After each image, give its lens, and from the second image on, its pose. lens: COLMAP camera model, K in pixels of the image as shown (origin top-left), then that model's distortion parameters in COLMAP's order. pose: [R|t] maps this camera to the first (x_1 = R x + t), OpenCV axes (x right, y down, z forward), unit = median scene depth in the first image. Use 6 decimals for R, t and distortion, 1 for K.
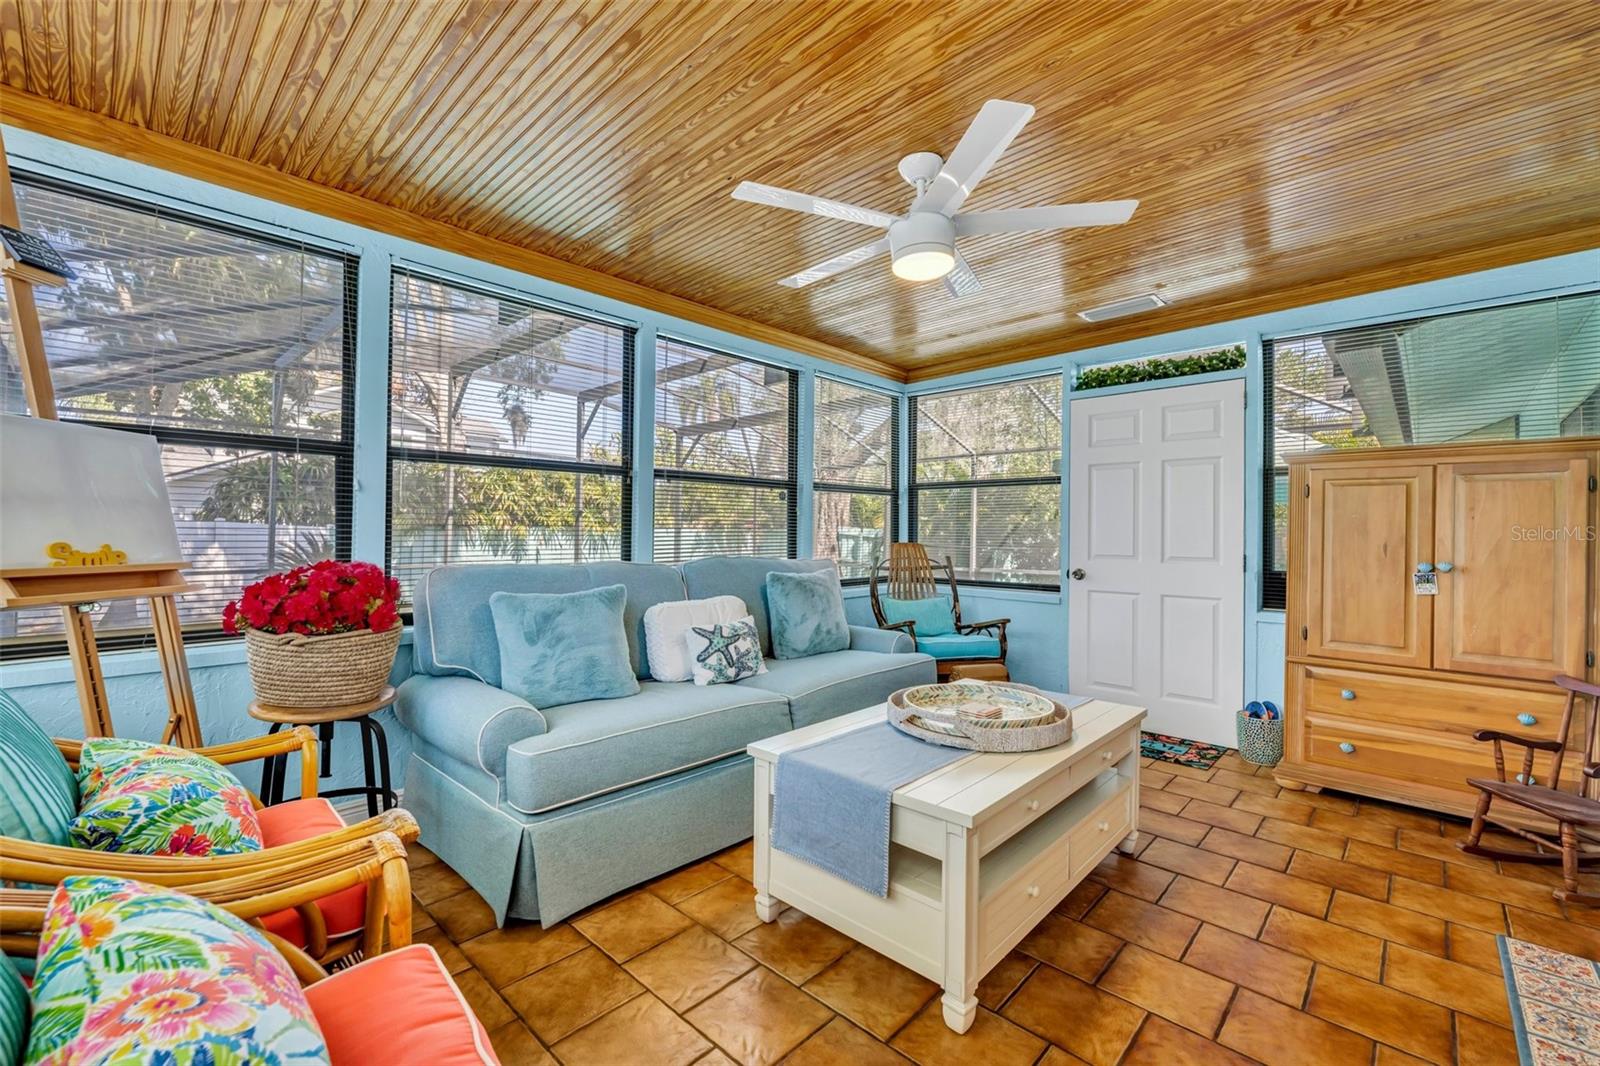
lens RADIAL K [[676.0, 0, 801.2], [0, 676.0, 528.7], [0, 0, 1]] dist [-0.000049, 0.000061]
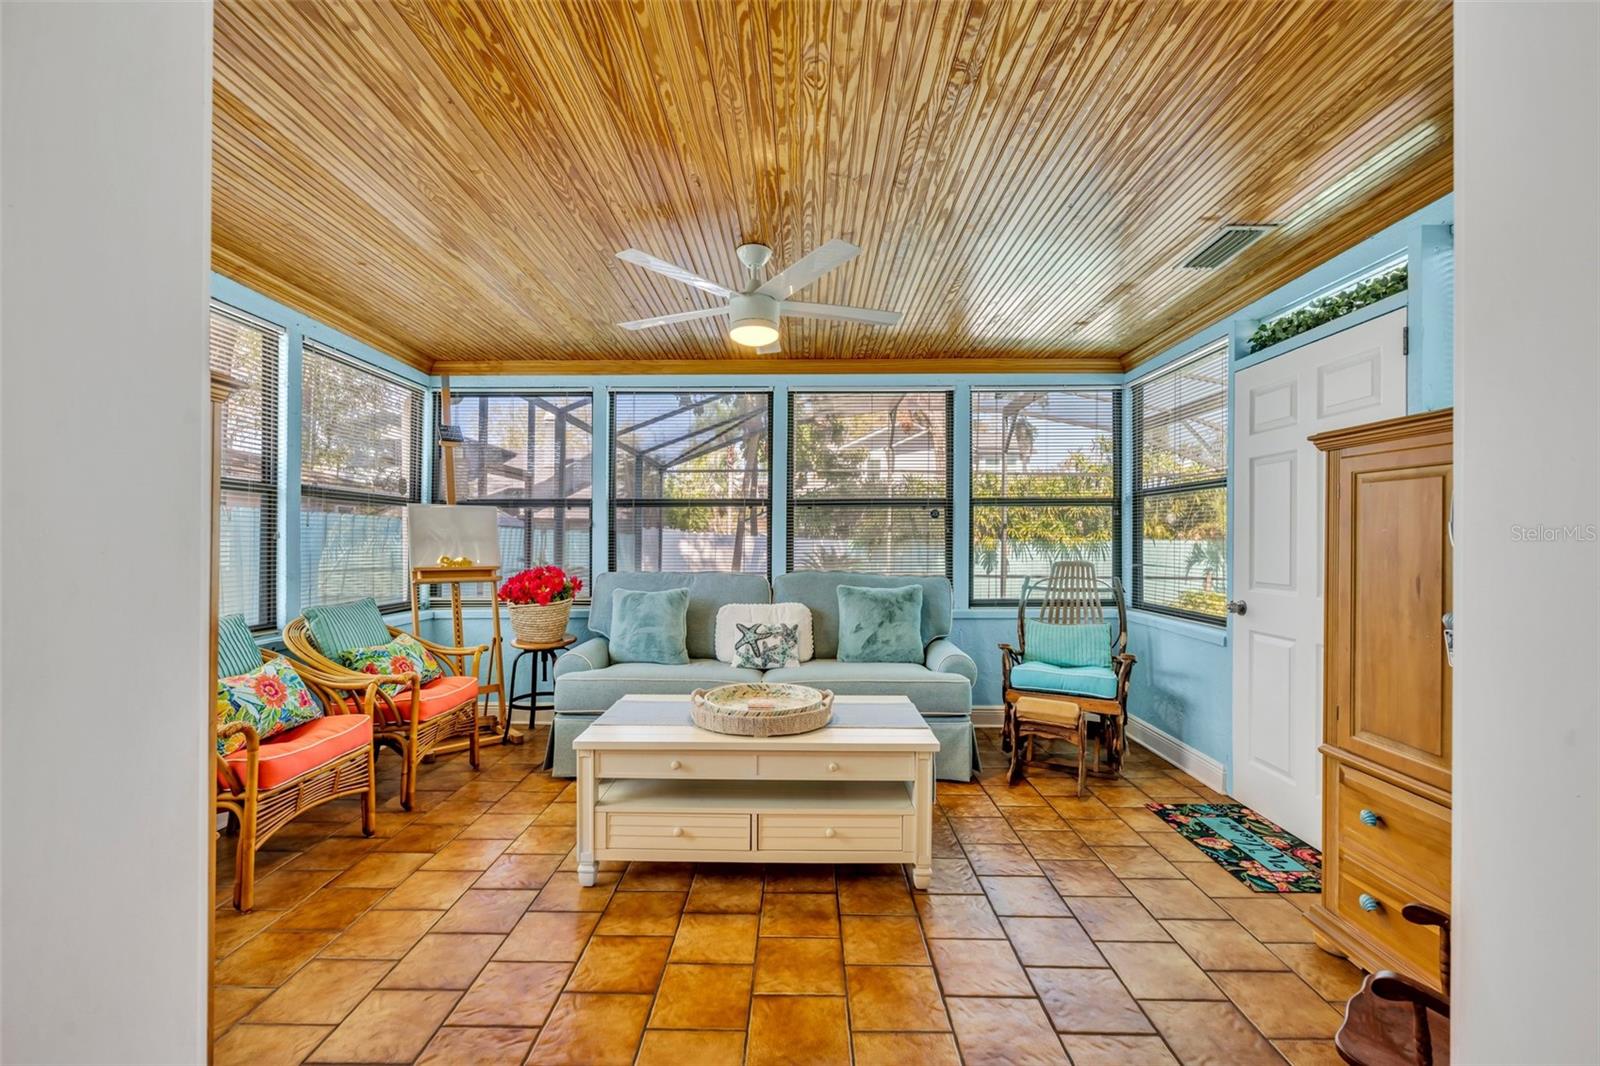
lens RADIAL K [[728.7, 0, 801.2], [0, 728.7, 539.1], [0, 0, 1]] dist [0.000093, 0.000044]
pose [[0.650700, -0.007259, -0.759300, 0.853835], [0.008844, 0.999959, -0.001980, -0.011976], [0.759283, -0.005427, 0.650738, 0.146982]]
